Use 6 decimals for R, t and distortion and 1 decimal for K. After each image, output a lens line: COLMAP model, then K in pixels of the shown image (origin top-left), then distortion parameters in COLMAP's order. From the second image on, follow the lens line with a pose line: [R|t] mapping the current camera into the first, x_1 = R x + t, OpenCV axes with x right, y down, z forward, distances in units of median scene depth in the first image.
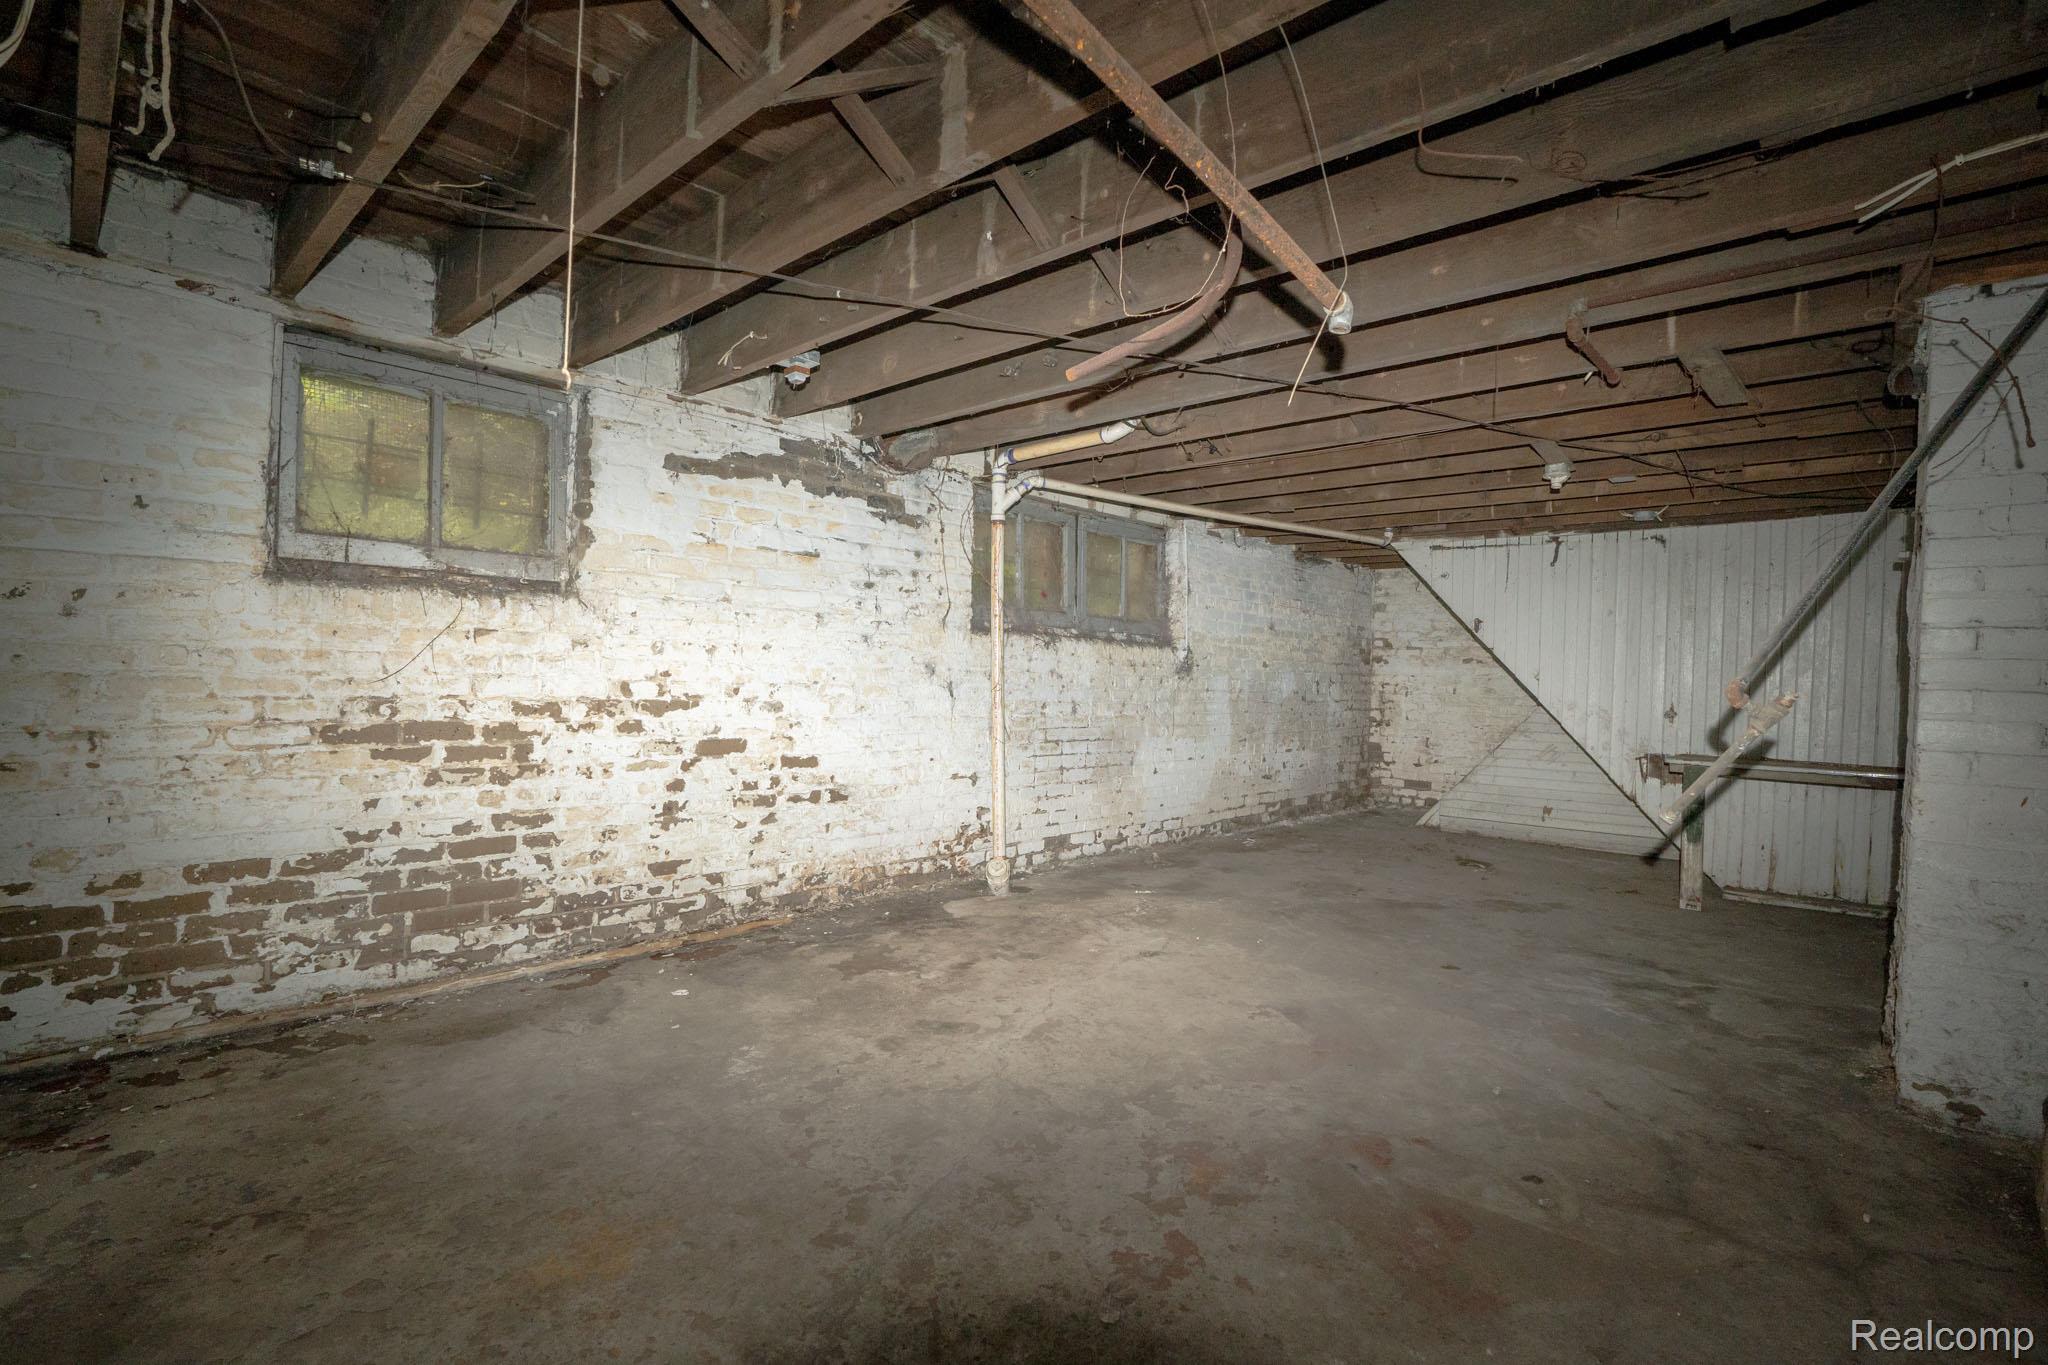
lens RADIAL K [[946.5, 0, 1025.1], [0, 946.5, 688.0], [0, 0, 1]] dist [-0.043947, 0.006611]
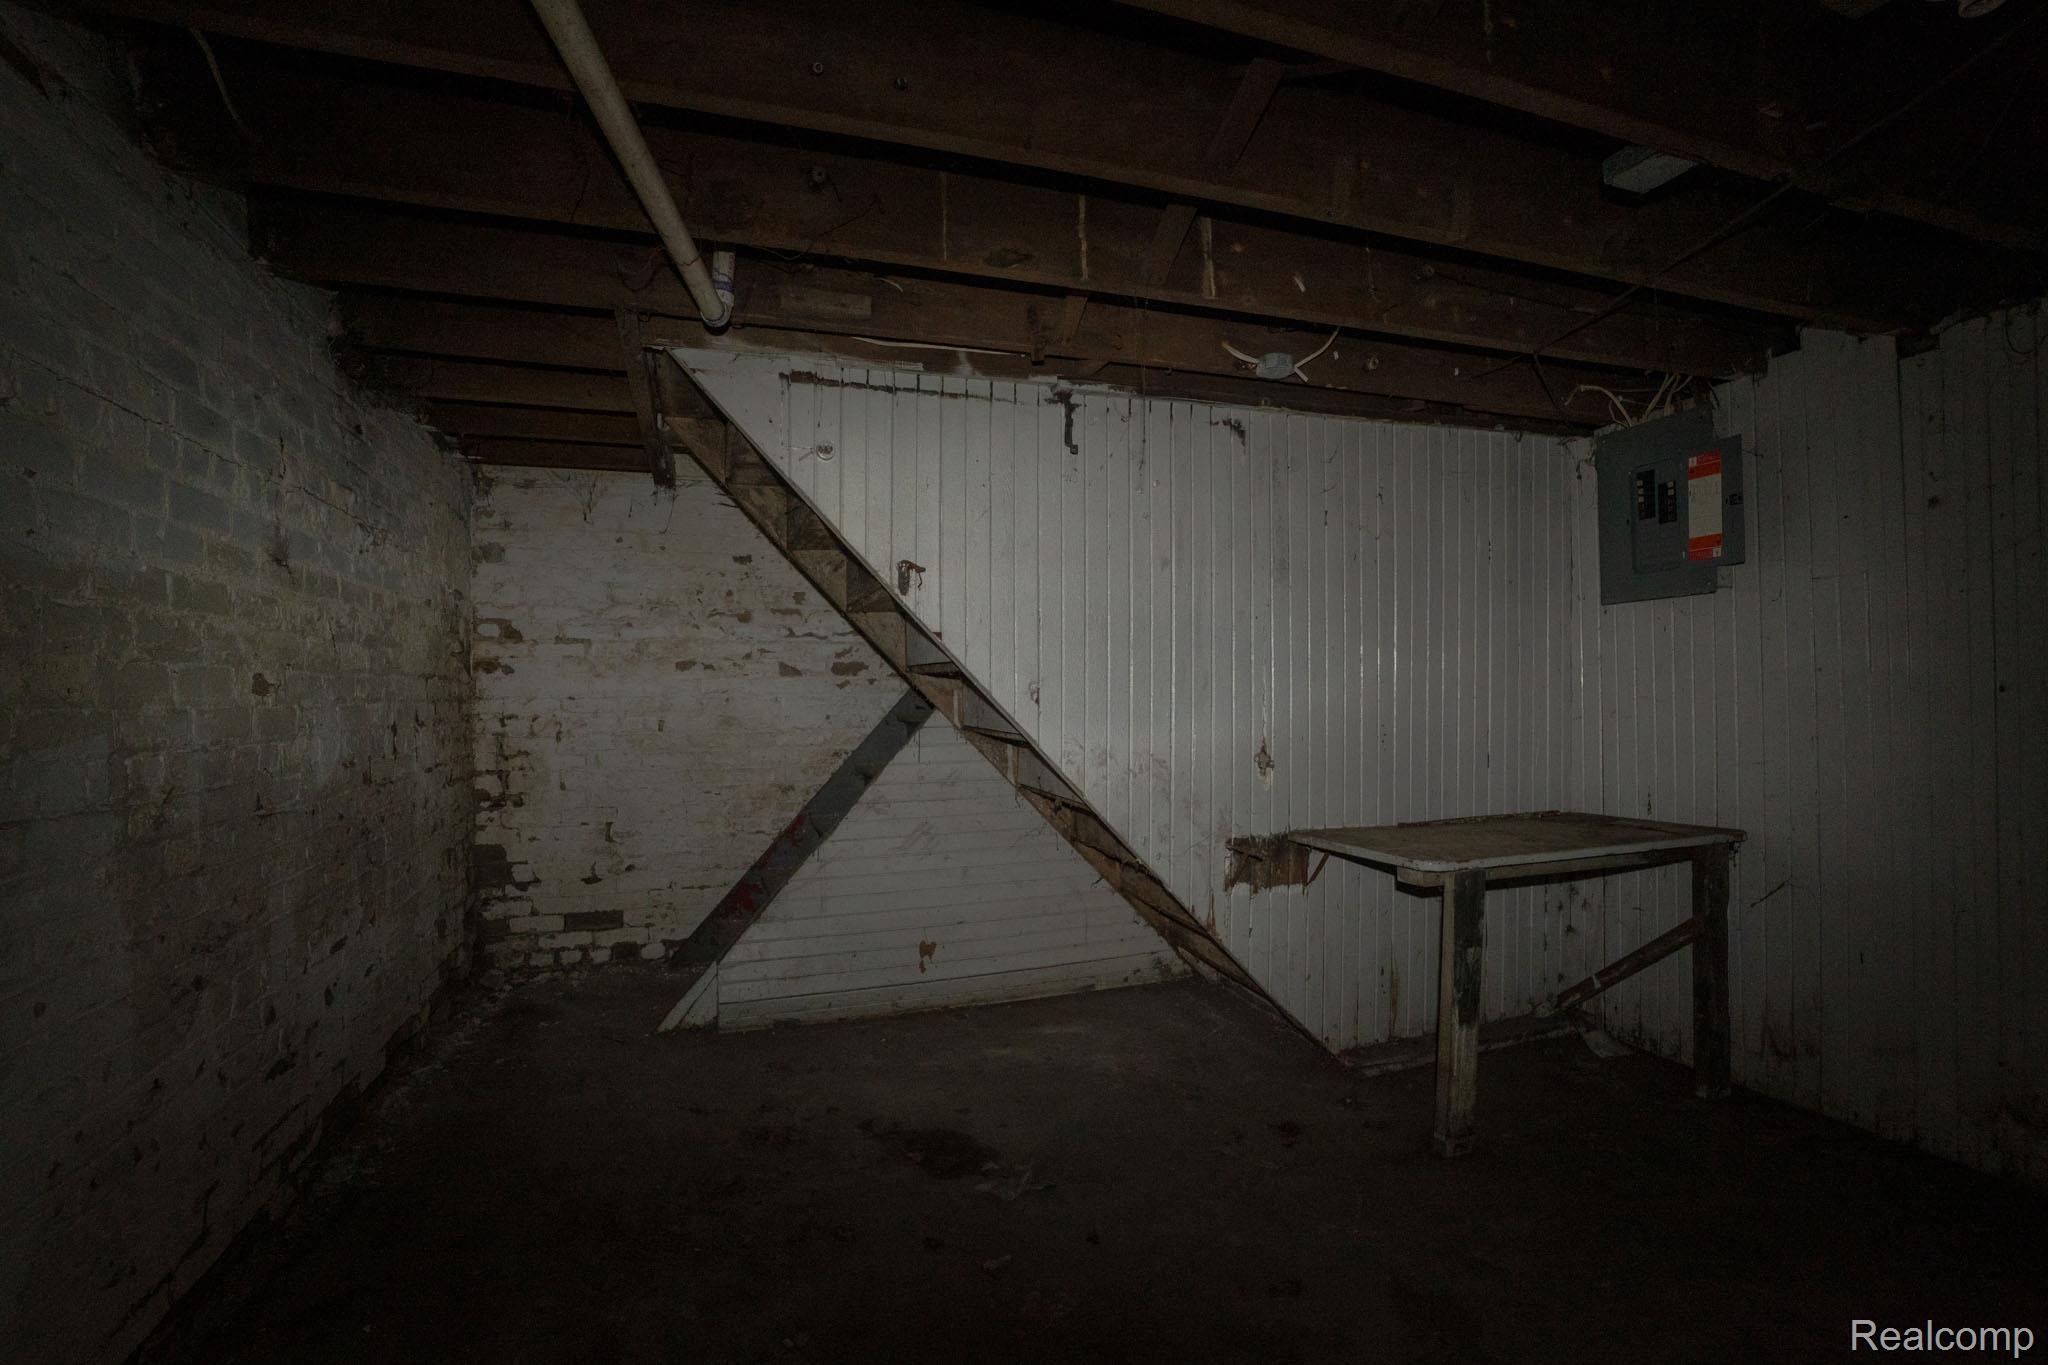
lens RADIAL K [[946.5, 0, 1029.8], [0, 946.5, 687.2], [0, 0, 1]] dist [-0.043947, 0.006611]
pose [[0.483057, -0.028419, 0.875127, 0.228100], [0.035639, 0.999283, 0.012778, -0.035121], [-0.874863, 0.025016, 0.483724, 1.221056]]
